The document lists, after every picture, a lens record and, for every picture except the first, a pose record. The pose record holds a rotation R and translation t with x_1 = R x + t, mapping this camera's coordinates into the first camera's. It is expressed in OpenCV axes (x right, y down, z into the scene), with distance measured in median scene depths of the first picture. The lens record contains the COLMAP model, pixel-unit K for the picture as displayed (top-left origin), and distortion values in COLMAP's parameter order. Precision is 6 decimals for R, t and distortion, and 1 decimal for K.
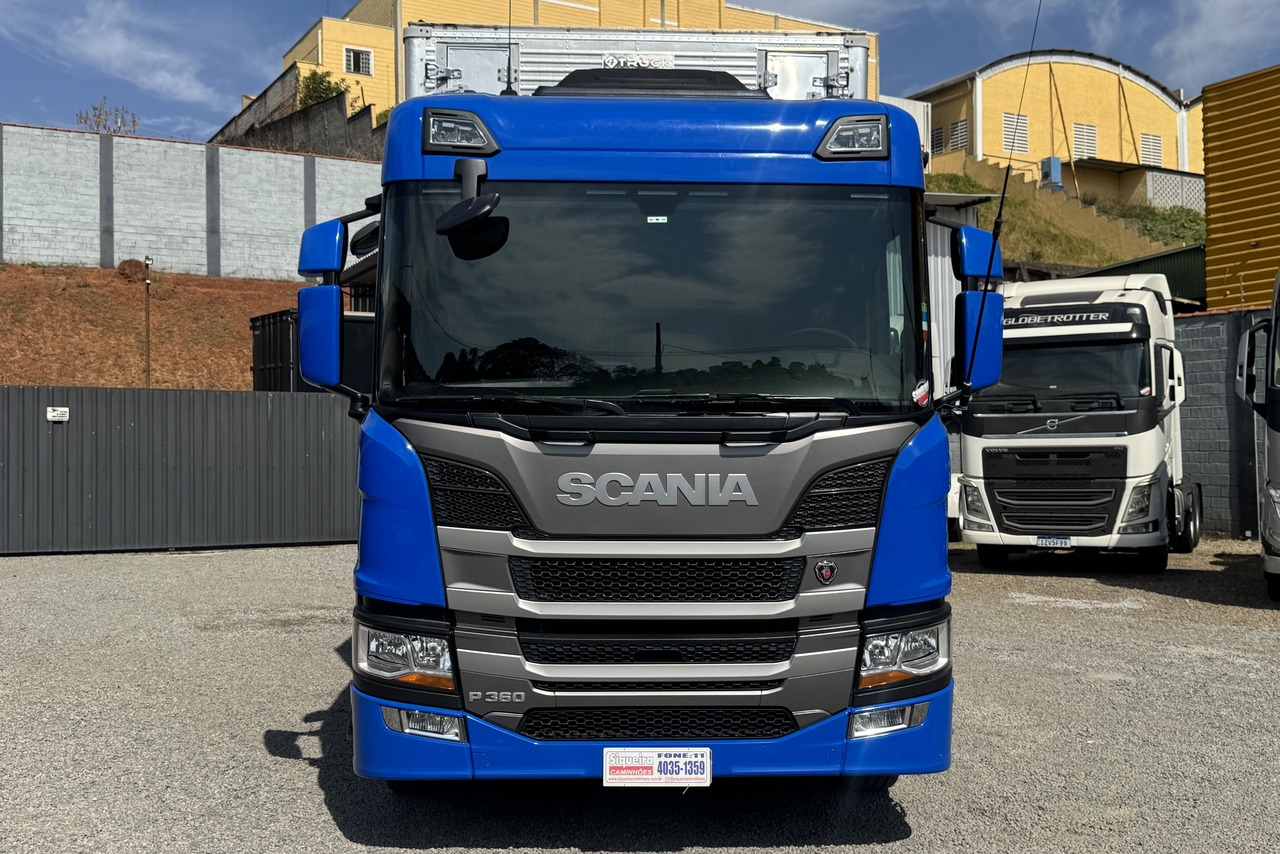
lens RADIAL K [[1303.2, 0, 640.5], [0, 1303.2, 424.3], [0, 0, 1]] dist [0.089606, 0.000000]
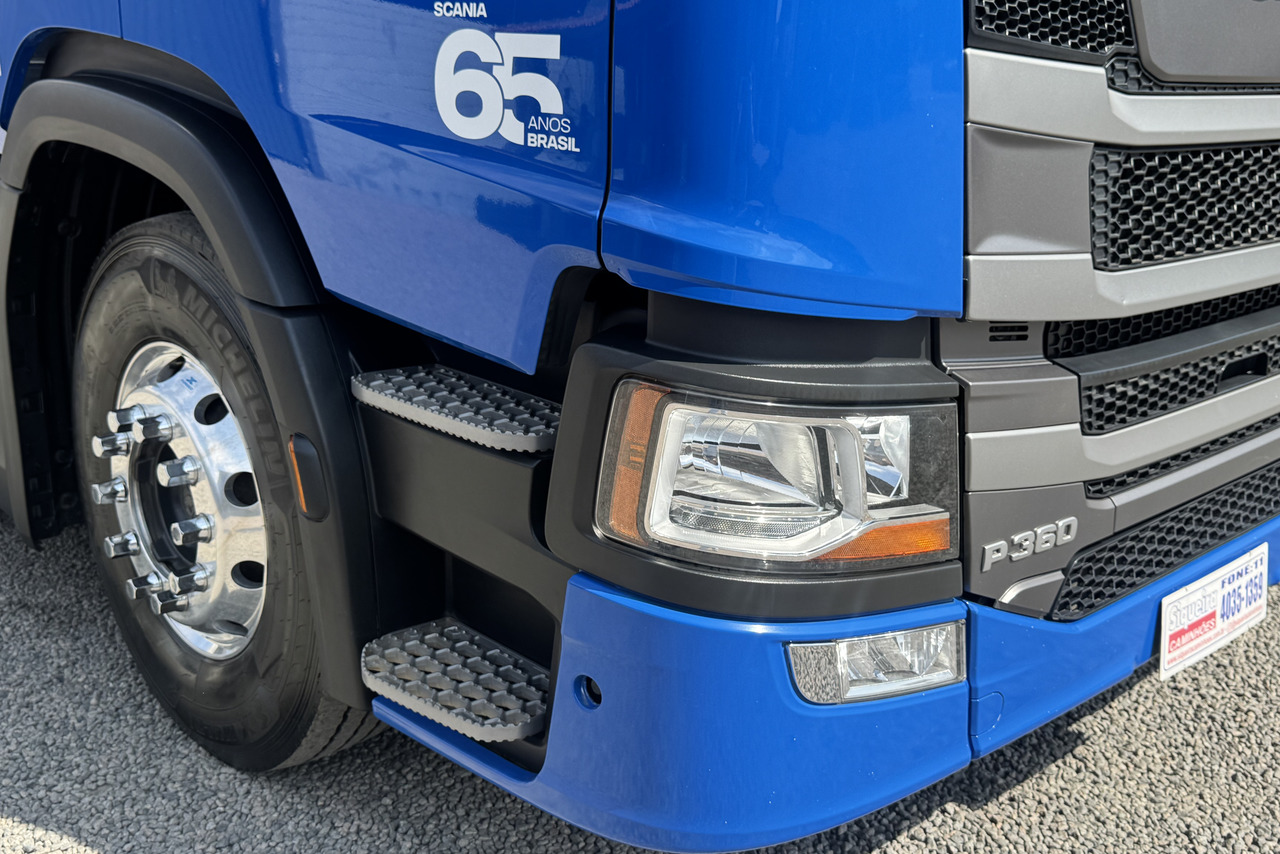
lens RADIAL K [[1303.2, 0, 643.3], [0, 1303.2, 424.9], [0, 0, 1]] dist [0.089606, 0.000000]
pose [[0.758094, -0.166737, 0.630469, -0.413217], [-0.023877, 0.959018, 0.282337, 0.076417], [-0.651708, -0.229092, 0.723045, 0.810634]]
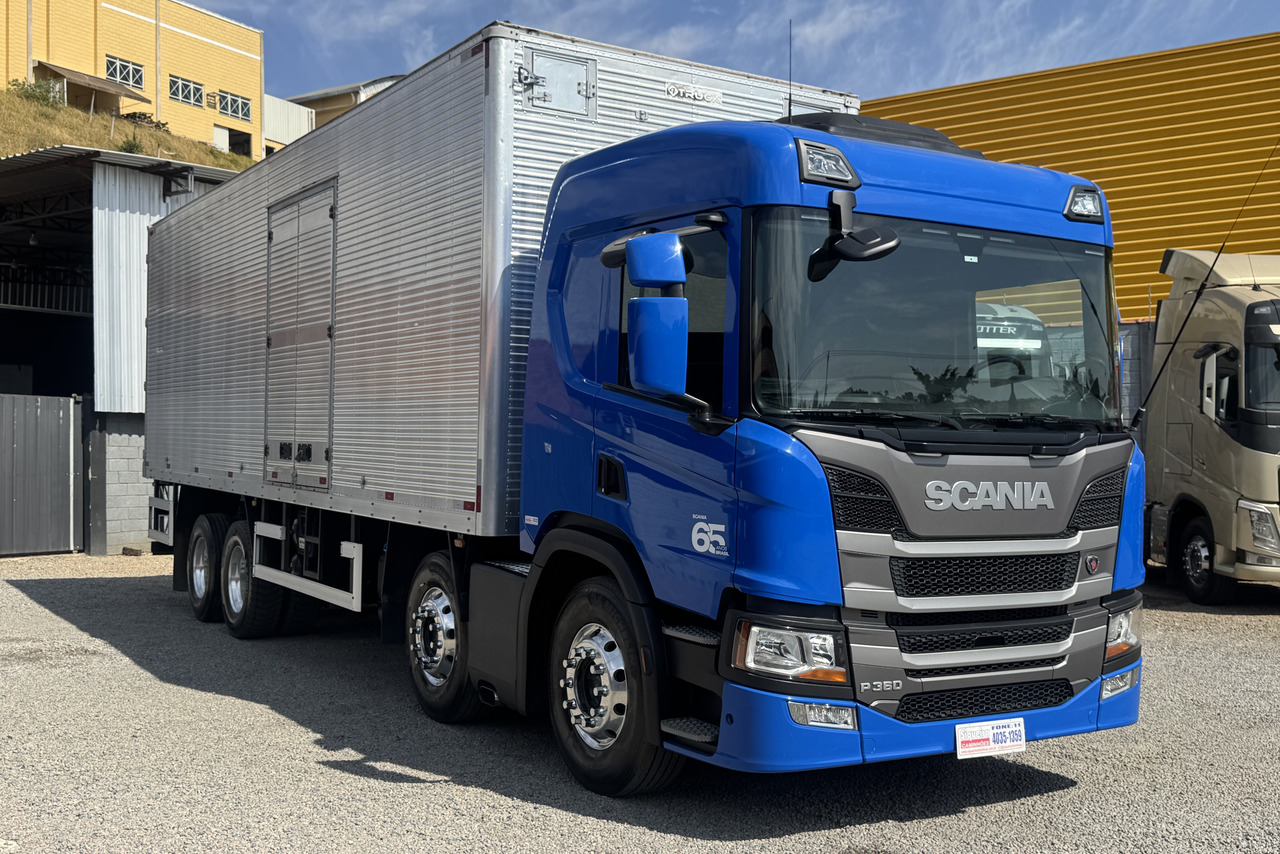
lens RADIAL K [[1303.2, 0, 641.0], [0, 1303.2, 424.7], [0, 0, 1]] dist [0.089606, 0.000000]
pose [[0.880022, 0.020685, 0.474481, -0.806764], [-0.017729, 0.999786, -0.010705, 0.005233], [-0.474601, 0.001009, 0.880200, 0.130515]]
